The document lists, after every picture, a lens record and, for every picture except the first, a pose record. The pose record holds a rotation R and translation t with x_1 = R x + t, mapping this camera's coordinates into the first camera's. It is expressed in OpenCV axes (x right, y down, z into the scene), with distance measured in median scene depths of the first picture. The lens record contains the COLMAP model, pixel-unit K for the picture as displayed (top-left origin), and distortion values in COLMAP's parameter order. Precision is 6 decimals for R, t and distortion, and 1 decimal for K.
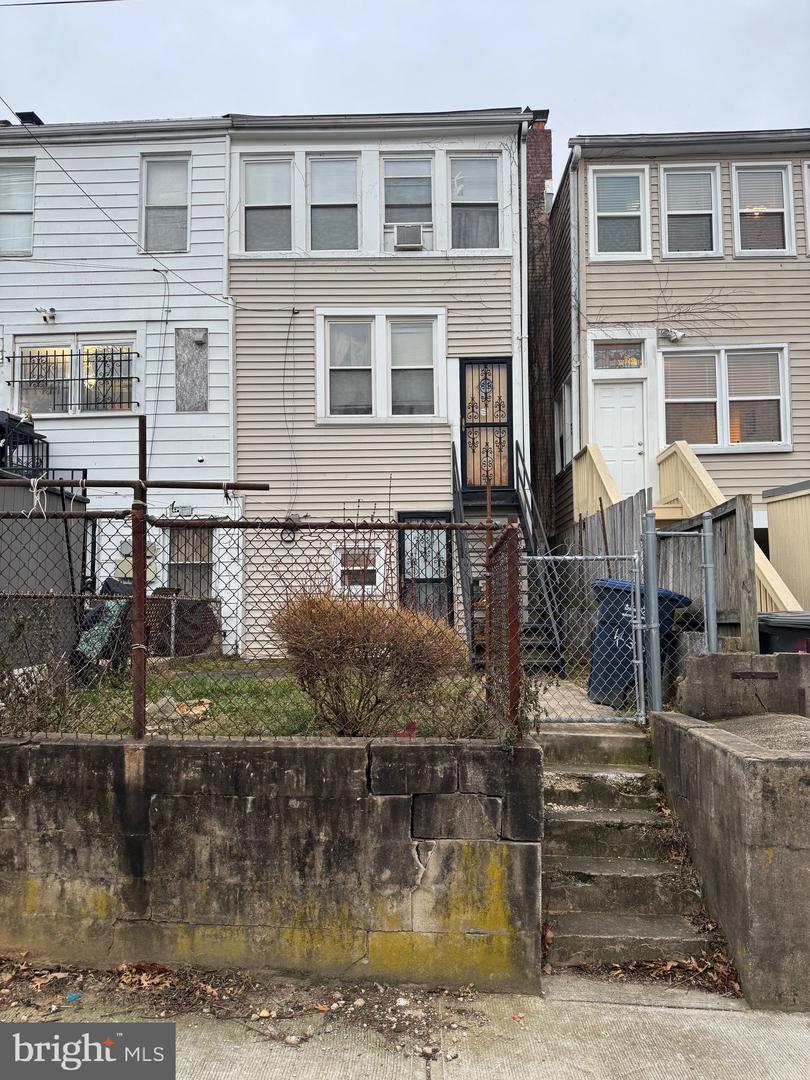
lens RADIAL K [[771.5, 0, 401.4], [0, 771.5, 542.3], [0, 0, 1]] dist [0.046484, -0.052964]
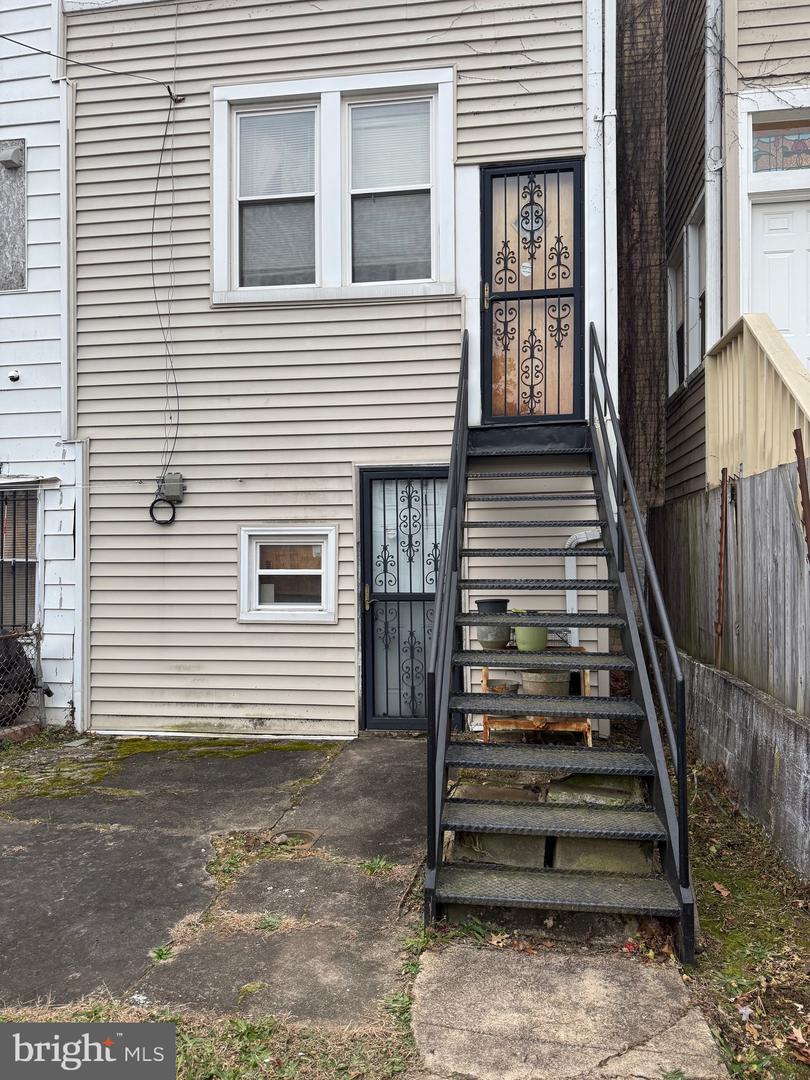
lens RADIAL K [[771.5, 0, 400.2], [0, 771.5, 562.3], [0, 0, 1]] dist [0.046484, -0.052964]
pose [[0.993248, 0.002886, -0.115974, 0.083132], [0.002777, 0.998812, 0.048641, 0.000371], [0.115977, -0.048634, 0.992060, 0.467366]]
